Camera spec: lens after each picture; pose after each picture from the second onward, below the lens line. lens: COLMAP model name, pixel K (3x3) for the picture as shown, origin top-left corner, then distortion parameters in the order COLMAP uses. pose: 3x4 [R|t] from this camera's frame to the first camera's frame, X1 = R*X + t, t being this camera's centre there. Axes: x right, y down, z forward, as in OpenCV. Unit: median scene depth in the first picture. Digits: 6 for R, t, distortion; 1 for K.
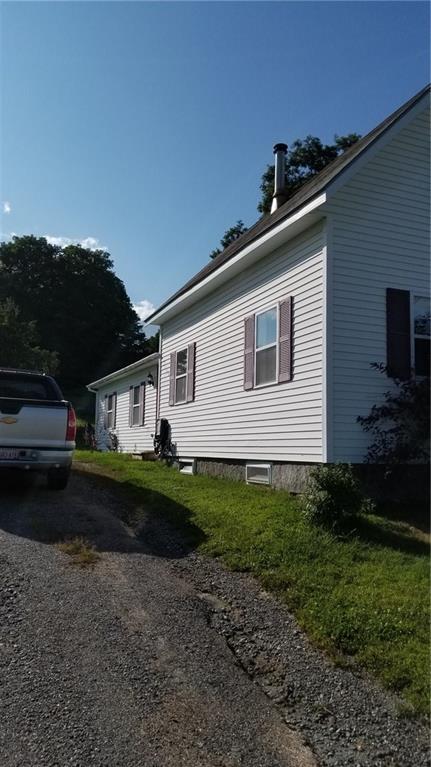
lens RADIAL K [[623.6, 0, 215.5], [0, 623.6, 383.5], [0, 0, 1]] dist [0.082806, -0.007478]
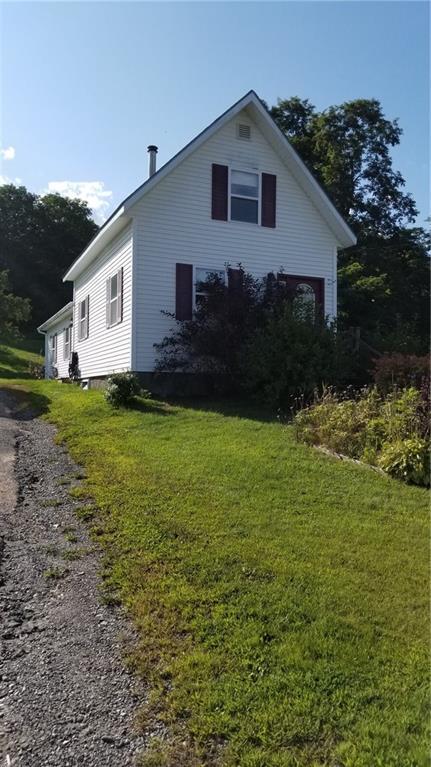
lens RADIAL K [[623.6, 0, 215.5], [0, 623.6, 383.5], [0, 0, 1]] dist [0.082806, -0.007478]
pose [[0.999985, -0.000601, 0.005449, 0.215378], [0.000133, 0.996351, 0.085353, 0.009778], [-0.005480, -0.085351, 0.996336, -0.358542]]
